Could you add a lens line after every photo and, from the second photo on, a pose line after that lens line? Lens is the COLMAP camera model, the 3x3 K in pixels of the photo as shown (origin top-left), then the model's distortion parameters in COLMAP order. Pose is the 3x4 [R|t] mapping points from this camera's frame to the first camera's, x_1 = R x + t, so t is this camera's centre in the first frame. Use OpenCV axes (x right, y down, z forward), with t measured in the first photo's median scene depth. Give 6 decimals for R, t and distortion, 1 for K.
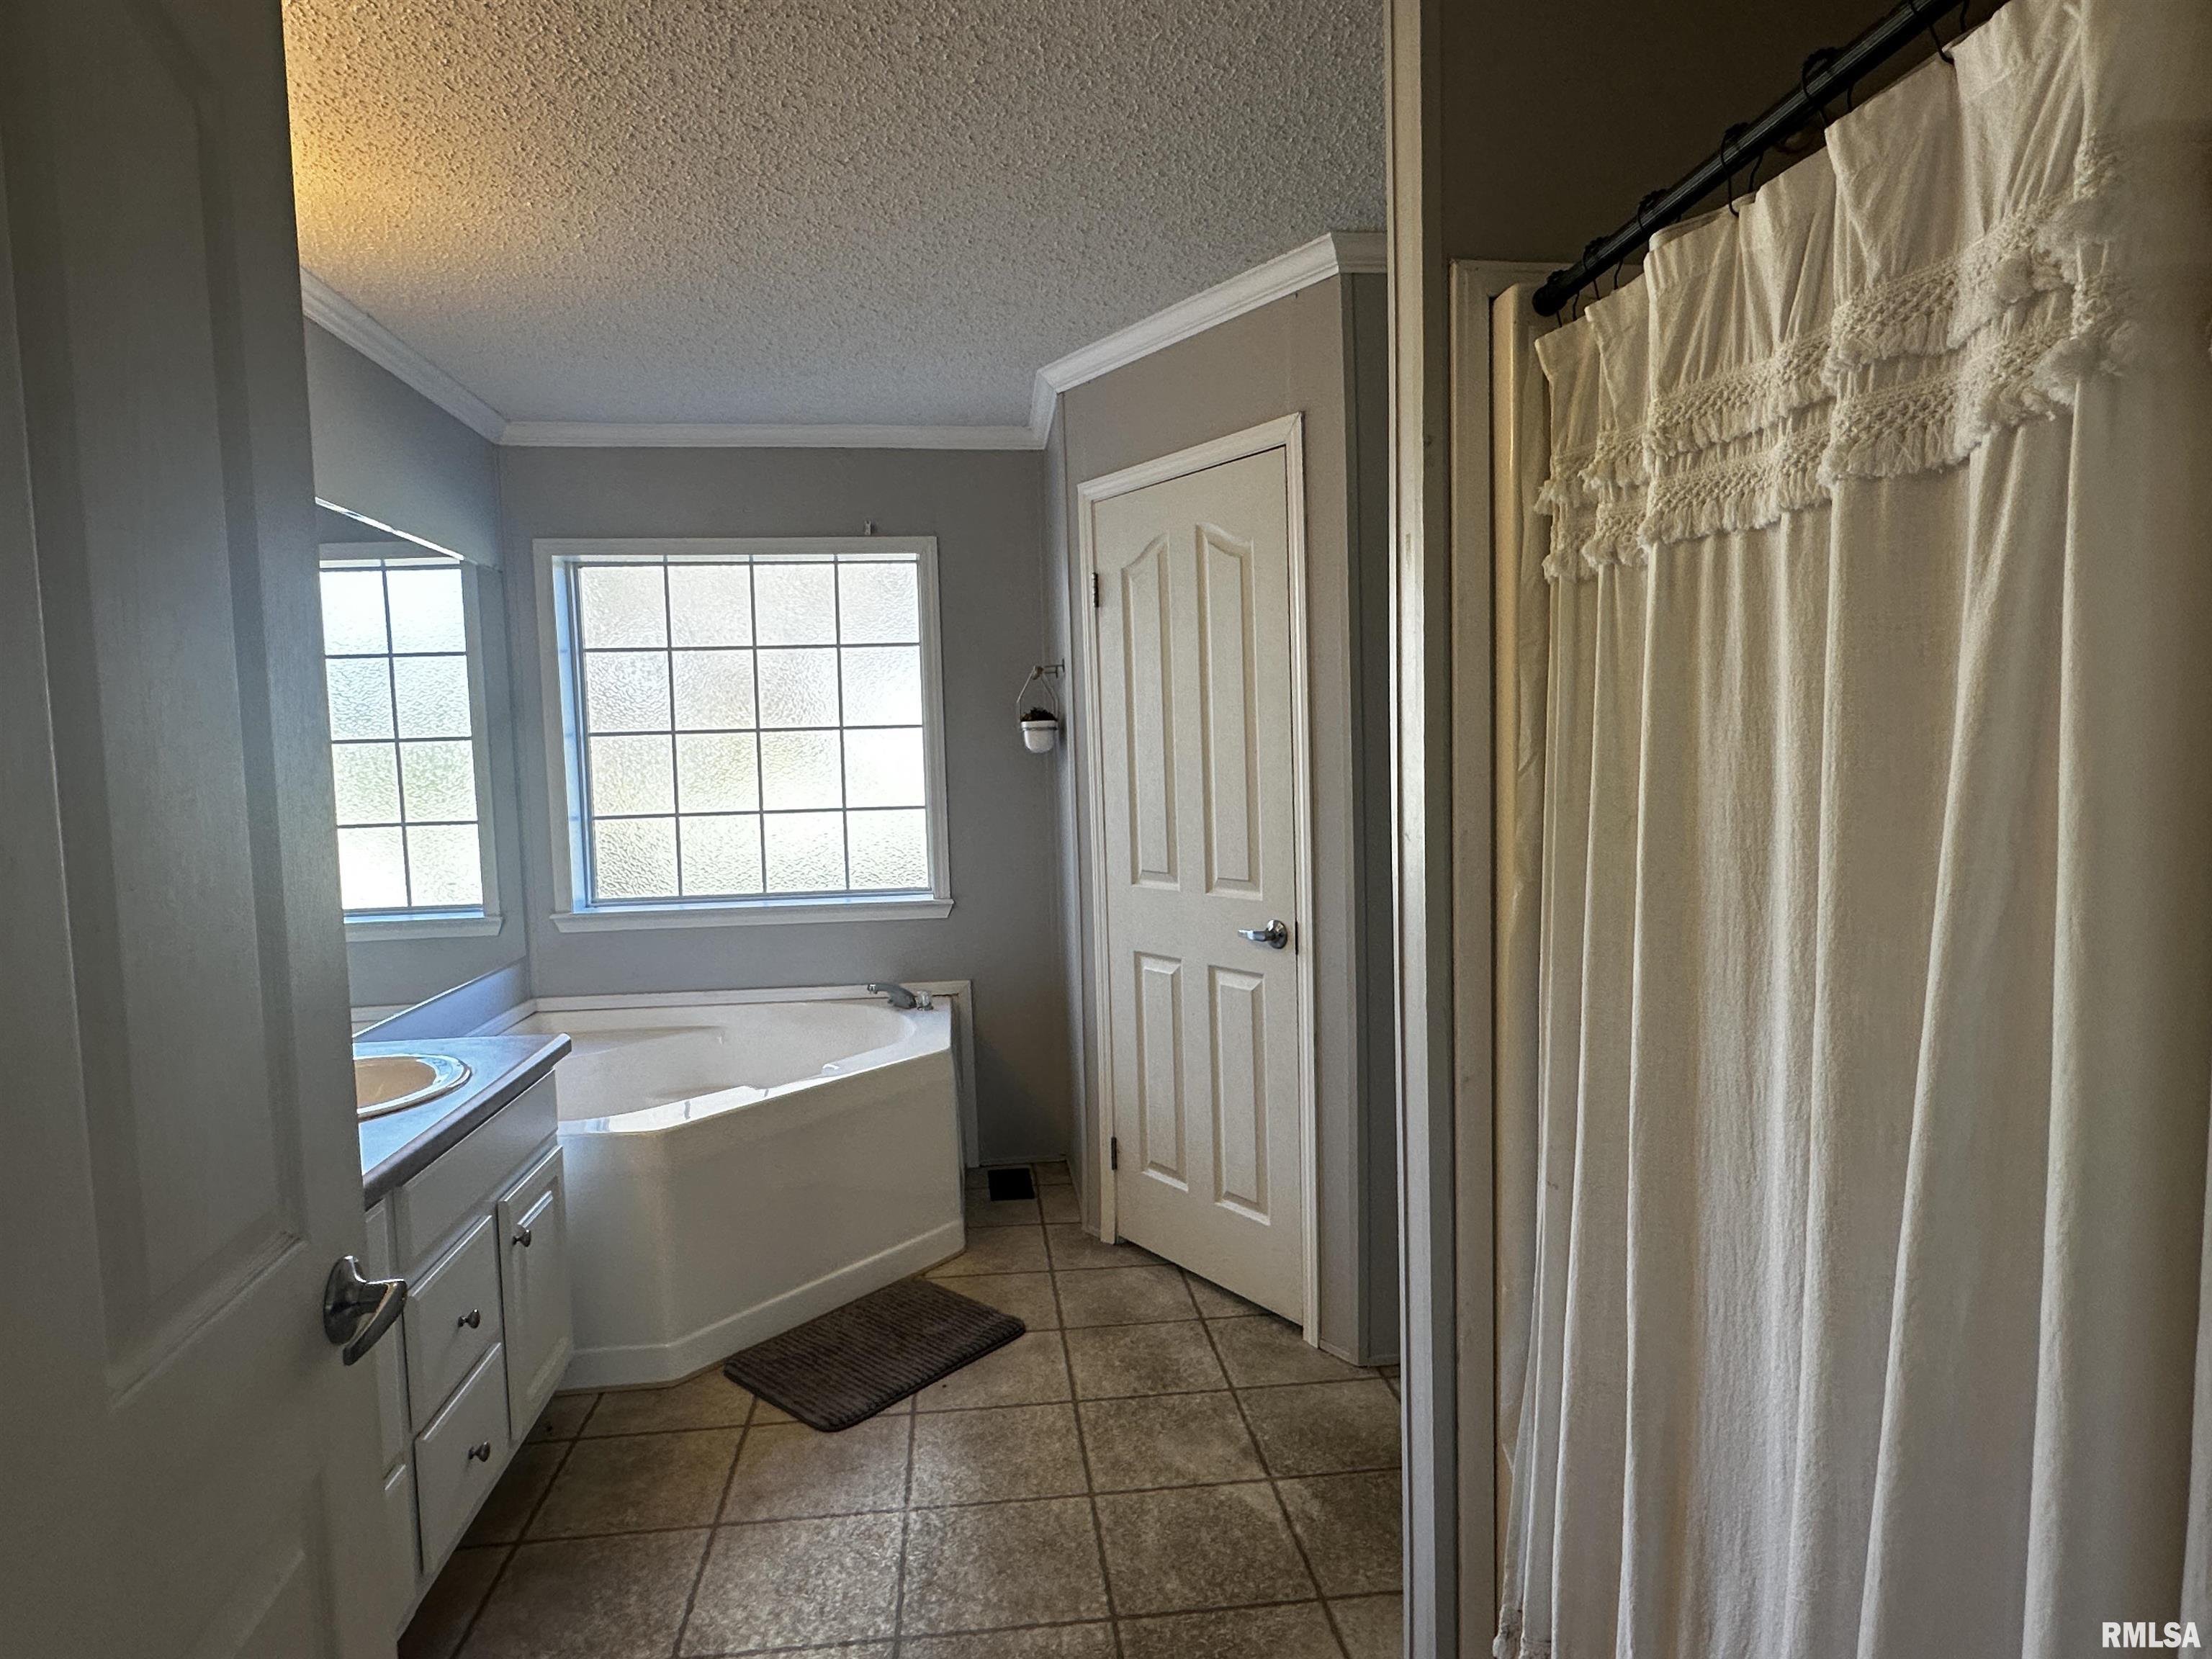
lens RADIAL K [[1213.1, 0, 1096.5], [0, 1213.1, 833.9], [0, 0, 1]] dist [-0.002591, 0.000114]
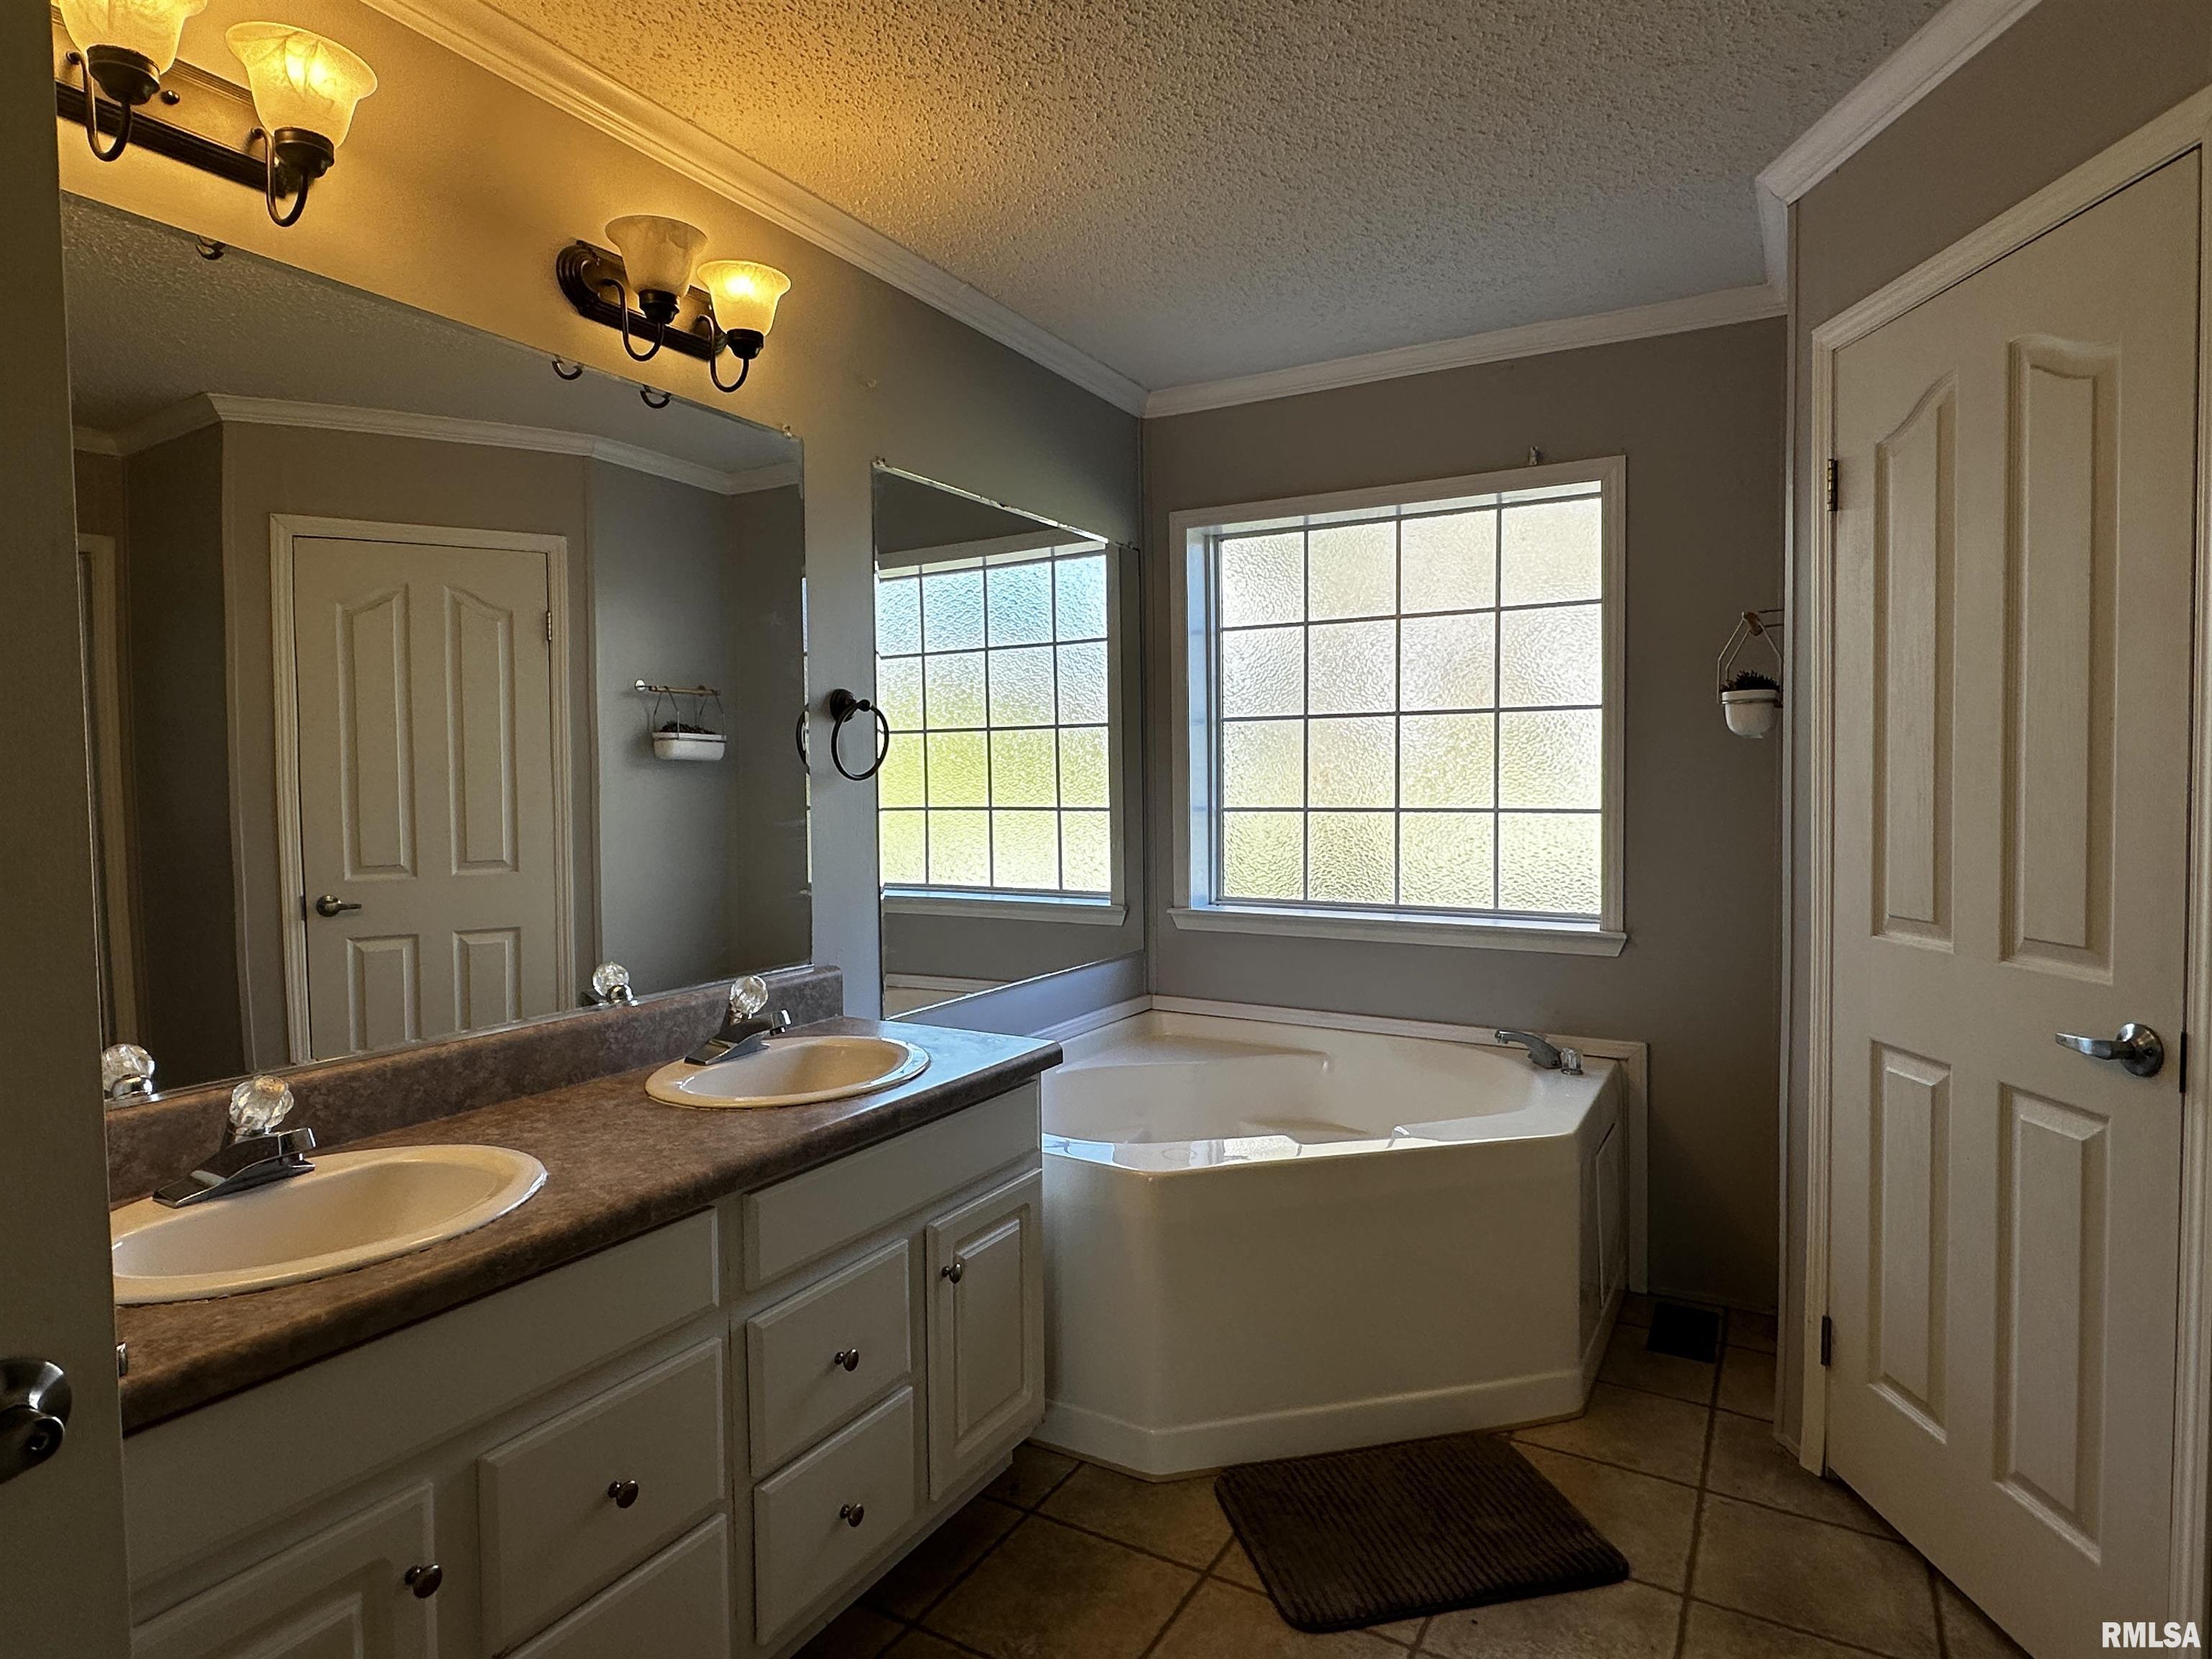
lens RADIAL K [[1213.1, 0, 1109.0], [0, 1213.1, 830.9], [0, 0, 1]] dist [-0.002591, 0.000114]
pose [[0.806449, 0.045149, -0.589577, 0.077923], [-0.053098, 0.998582, 0.003840, 0.005213], [0.588915, 0.028208, 0.807703, 0.237751]]
